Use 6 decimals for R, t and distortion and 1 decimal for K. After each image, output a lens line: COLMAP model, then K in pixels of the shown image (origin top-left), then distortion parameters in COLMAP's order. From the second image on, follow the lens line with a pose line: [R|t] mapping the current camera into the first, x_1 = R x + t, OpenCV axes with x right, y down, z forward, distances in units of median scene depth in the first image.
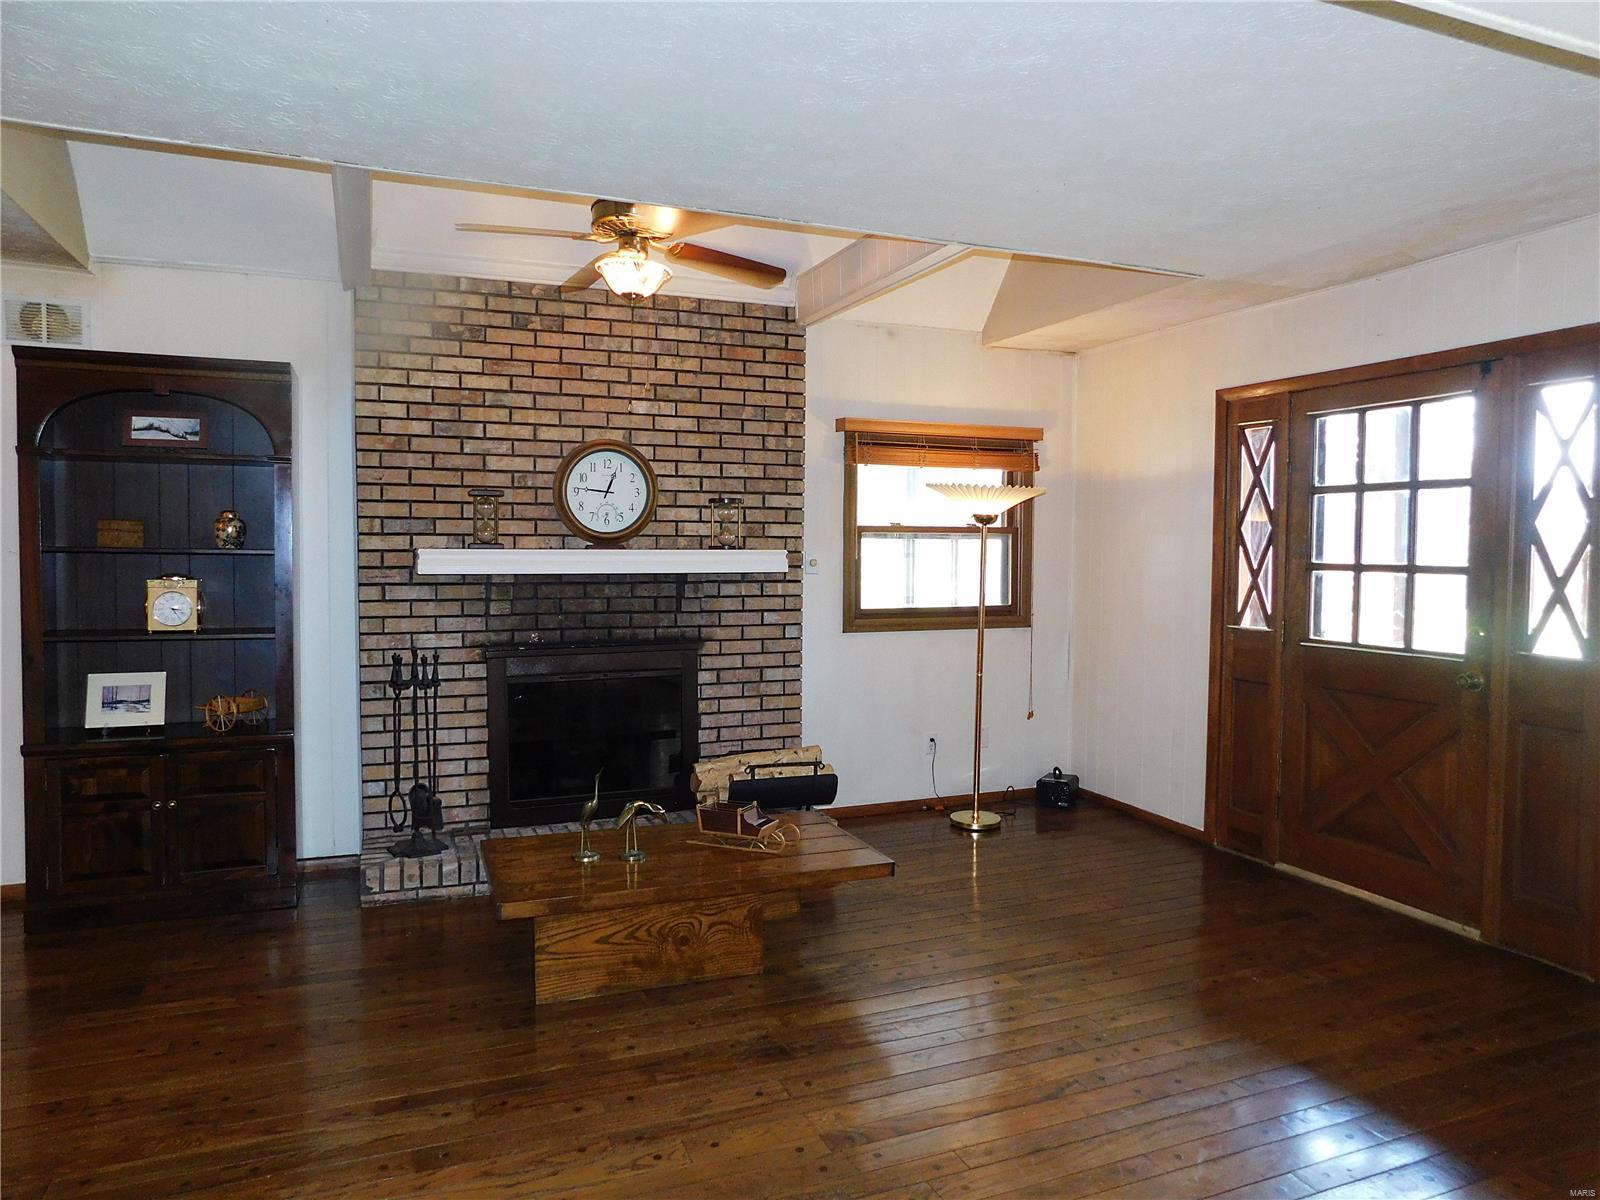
lens RADIAL K [[1036.1, 0, 800.0], [0, 1036.1, 600.0], [0, 0, 1]] dist [-0.086857, -0.000074]
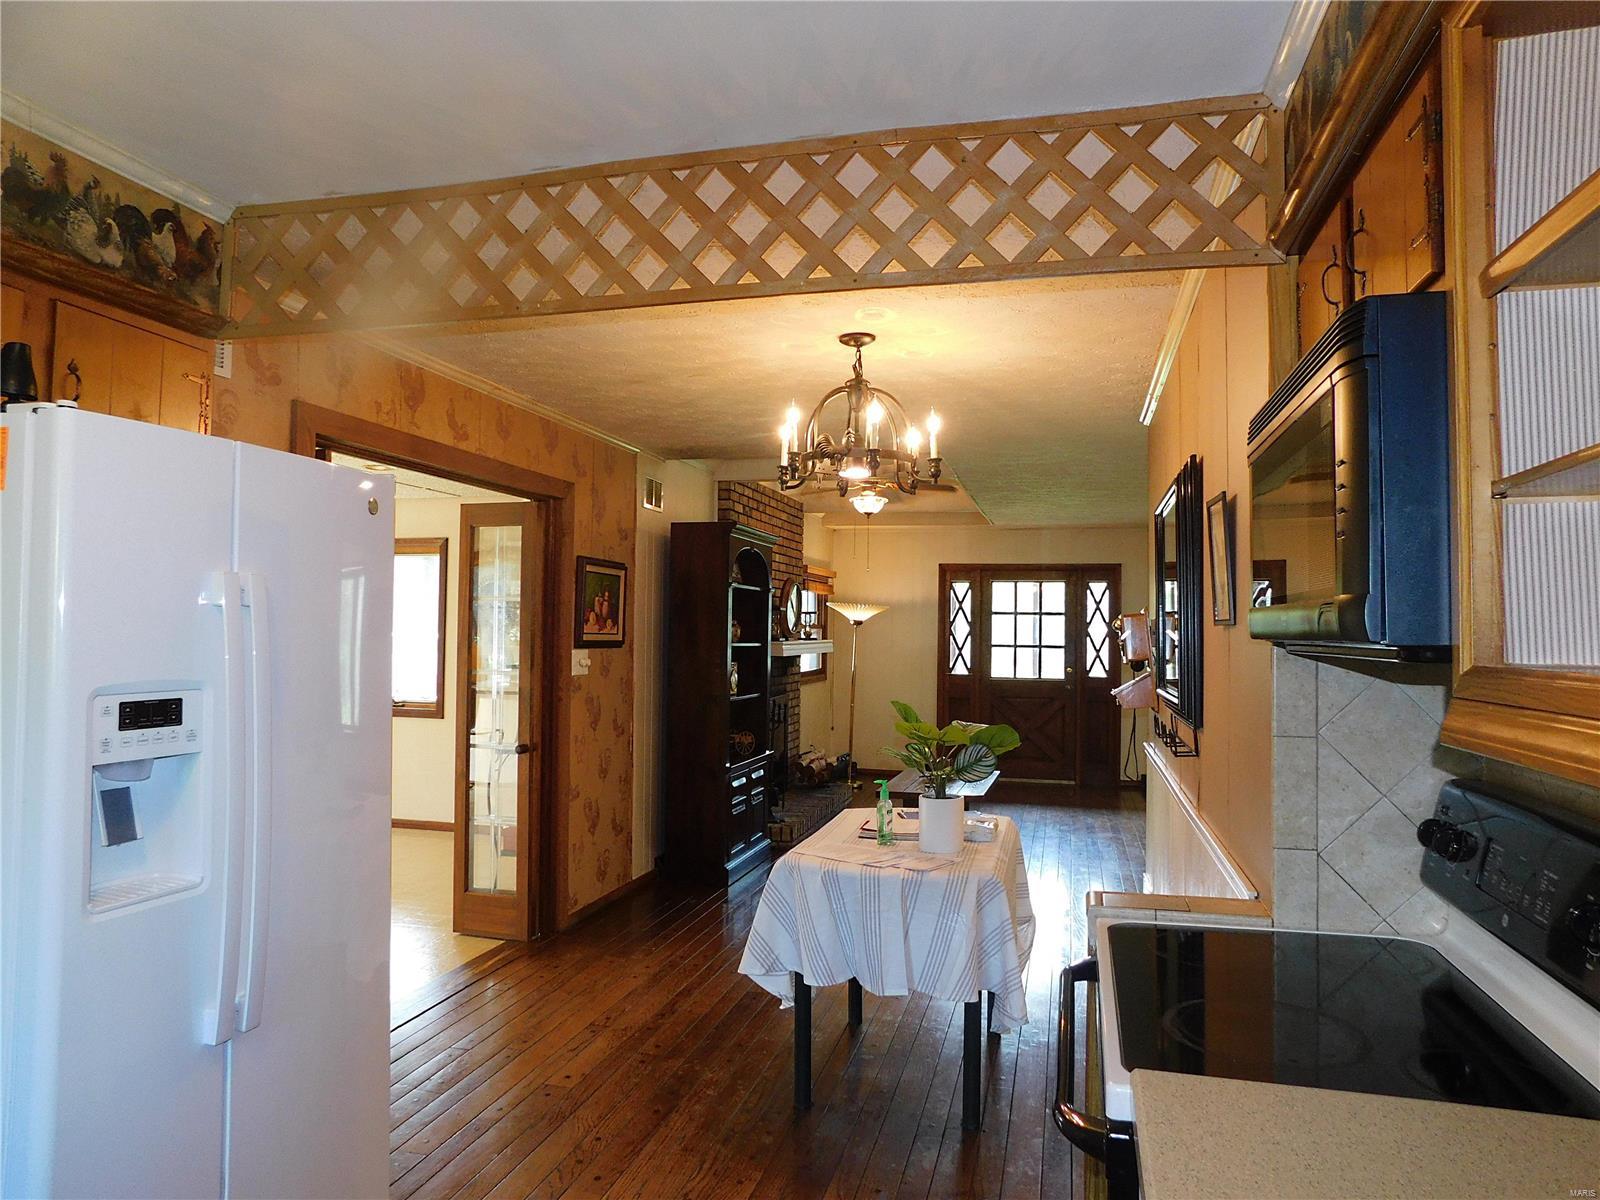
lens RADIAL K [[1049.0, 0, 800.0], [0, 1049.0, 600.0], [0, 0, 1]] dist [-0.000531, 0.000653]
pose [[0.584396, 0.022406, 0.811159, -1.737195], [0.029115, 0.998396, -0.048553, -0.034044], [-0.810946, 0.051991, 0.582806, -0.057277]]
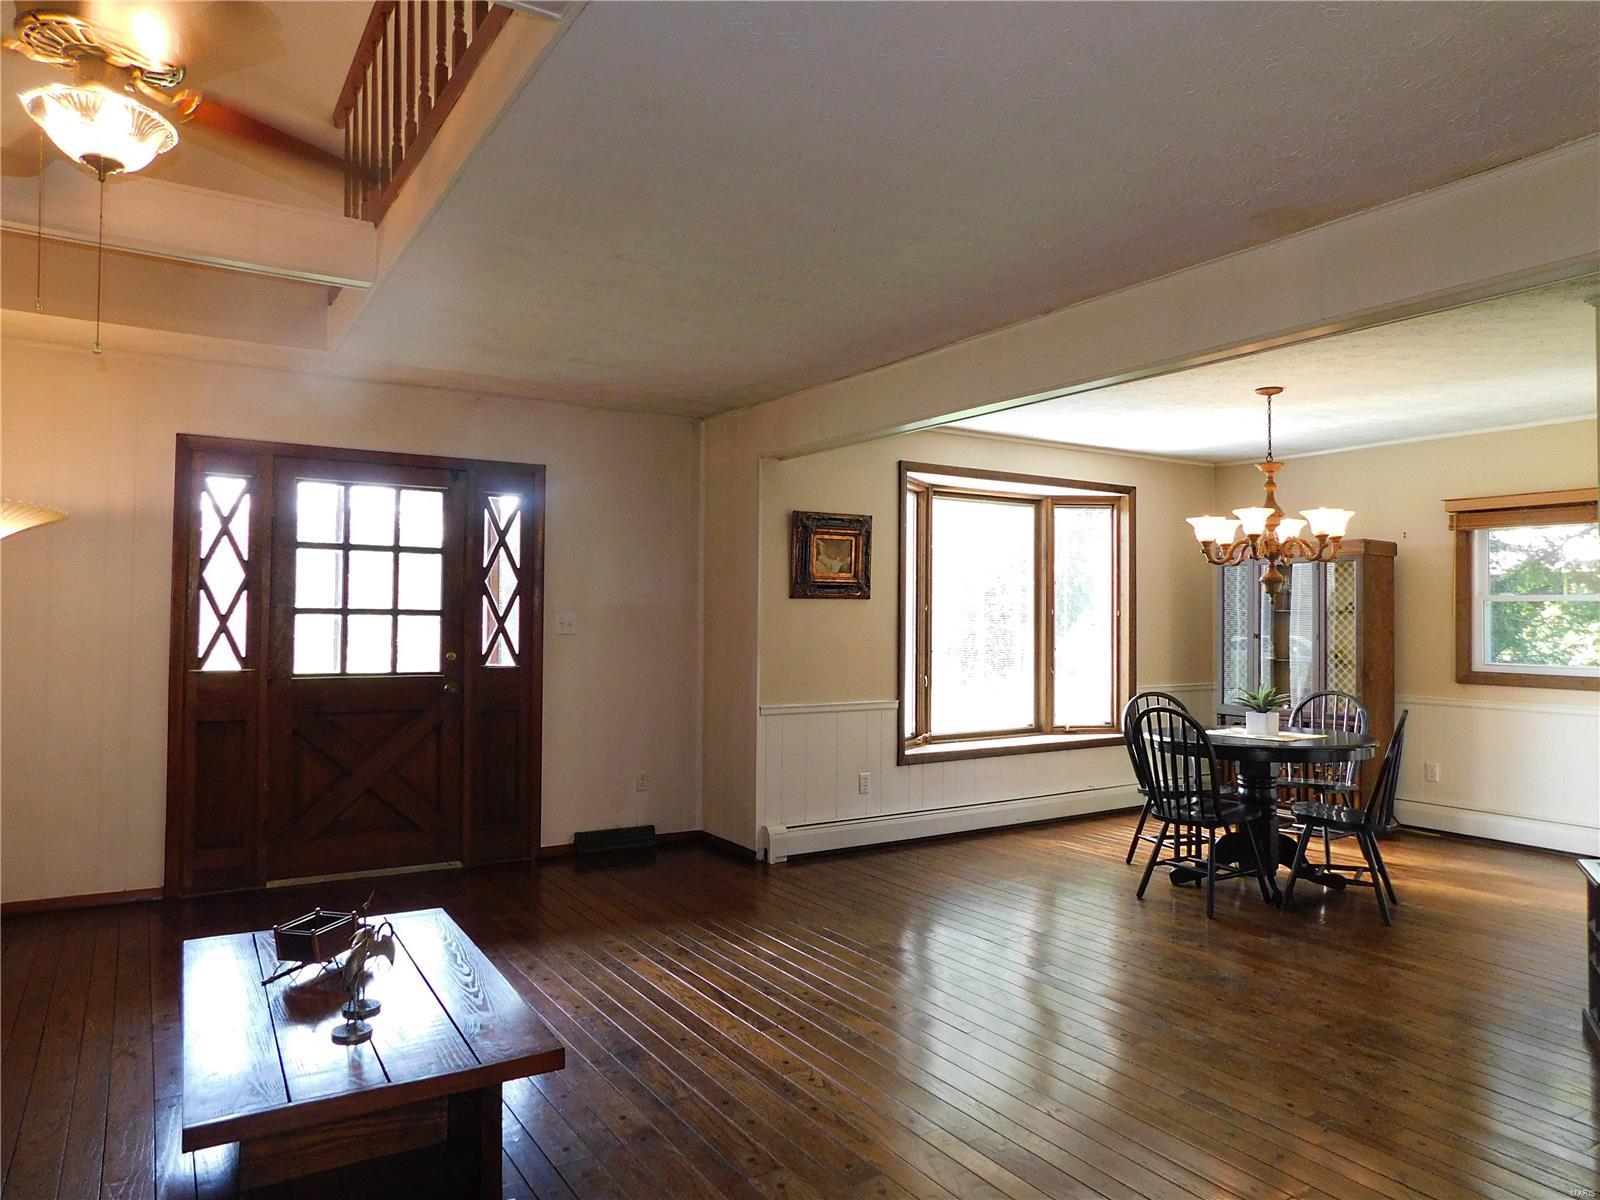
lens RADIAL K [[1049.0, 0, 800.0], [0, 1049.0, 600.0], [0, 0, 1]] dist [-0.000531, 0.000653]
pose [[-0.183796, -0.000308, 0.982964, -0.777995], [0.029199, 0.999557, 0.005773, -0.035757], [-0.982531, 0.029763, -0.183706, 0.663069]]
